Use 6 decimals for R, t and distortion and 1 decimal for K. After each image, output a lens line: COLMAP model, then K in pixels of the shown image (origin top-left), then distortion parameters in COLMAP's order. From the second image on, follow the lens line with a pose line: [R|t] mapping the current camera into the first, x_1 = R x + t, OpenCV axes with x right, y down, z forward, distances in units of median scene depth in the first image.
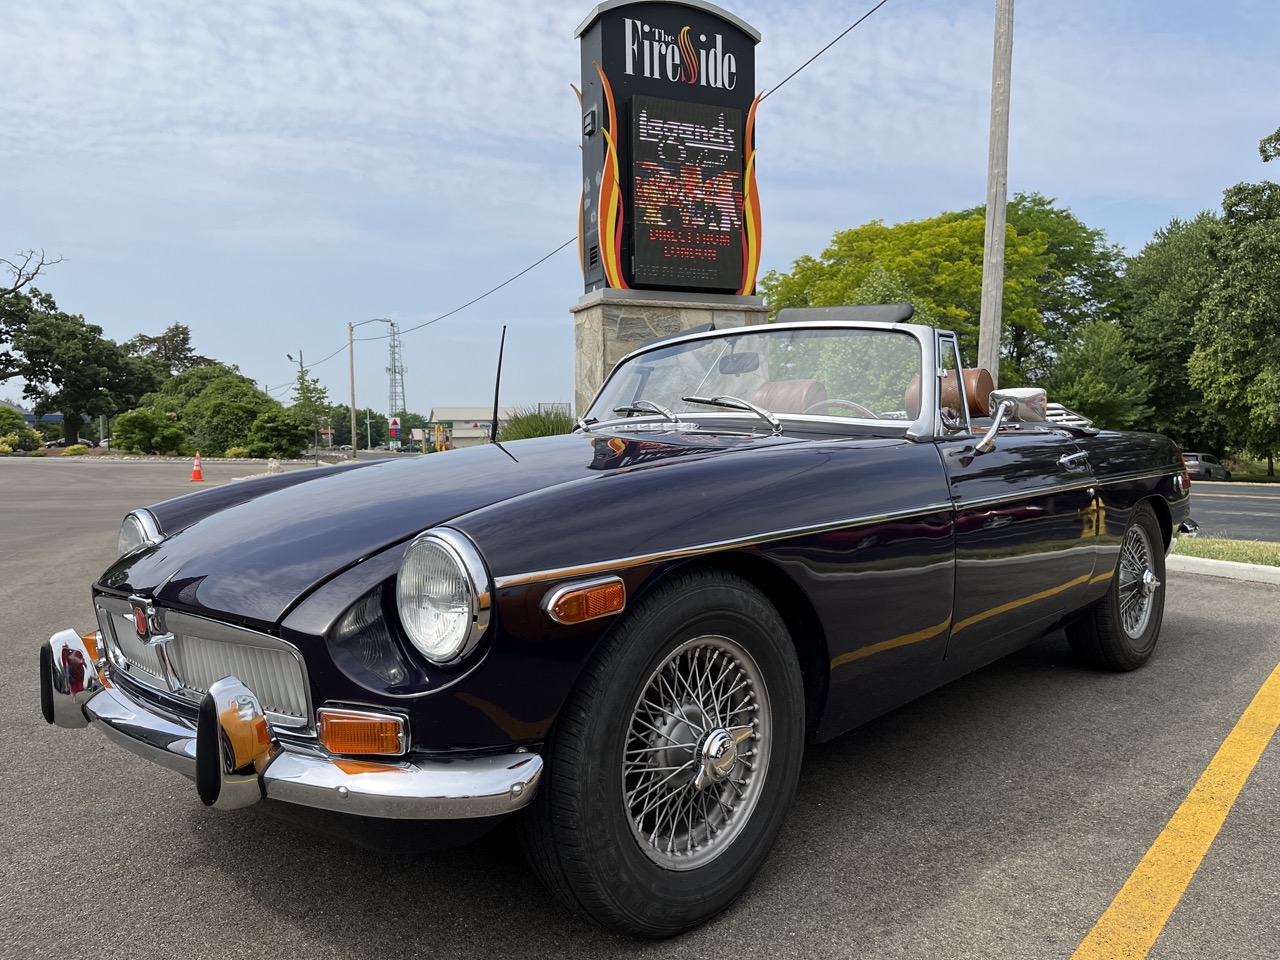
lens RADIAL K [[972.5, 0, 638.2], [0, 972.5, 483.4], [0, 0, 1]] dist [0.027740, 0.000633]
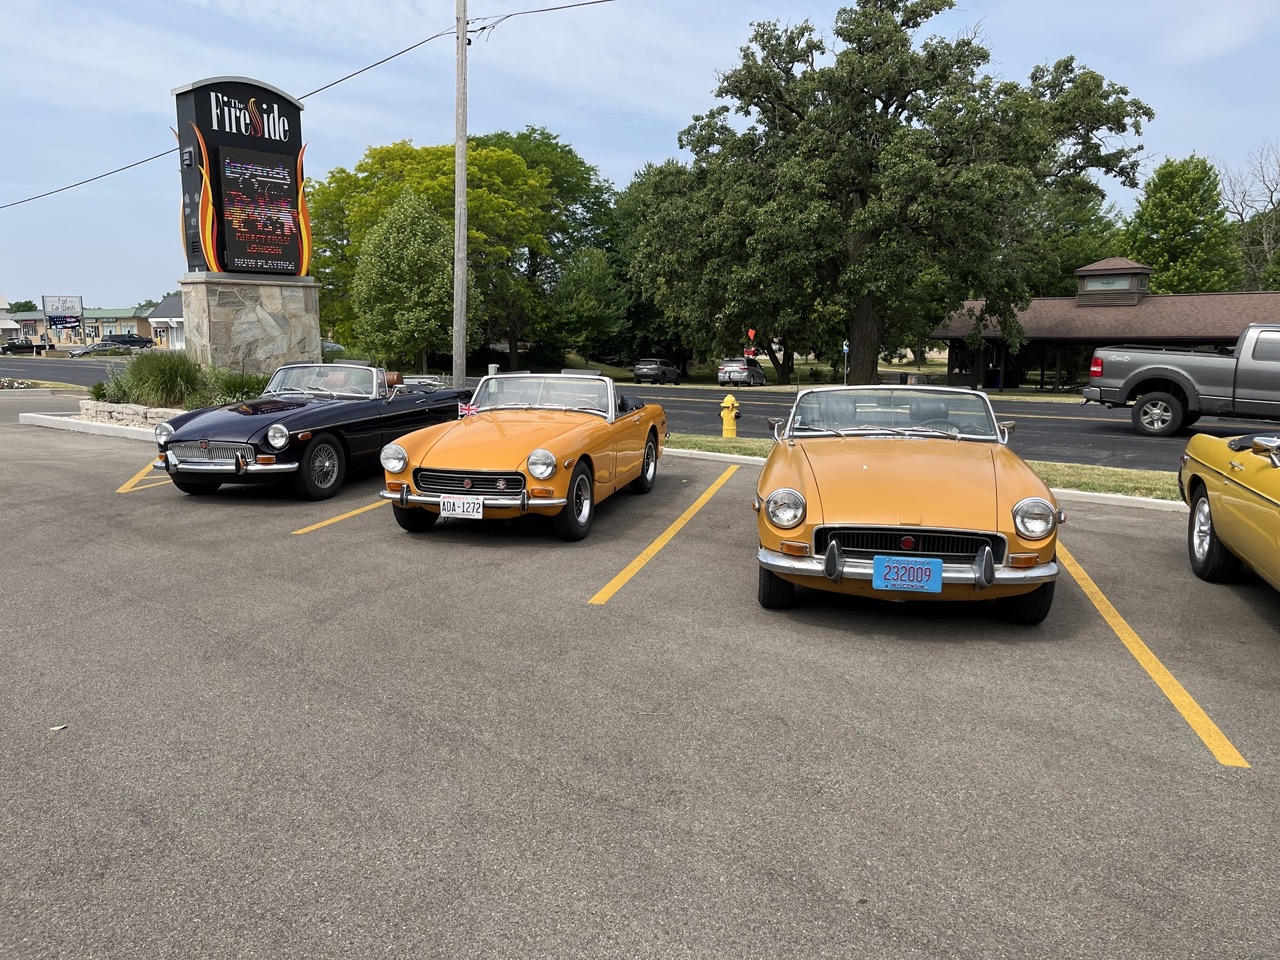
lens RADIAL K [[972.5, 0, 638.1], [0, 972.5, 480.4], [0, 0, 1]] dist [0.027740, 0.000633]
pose [[0.897881, -0.052908, 0.437048, -0.110288], [0.007170, 0.994378, 0.105647, -0.029177], [-0.440180, -0.091725, 0.893212, -0.682708]]
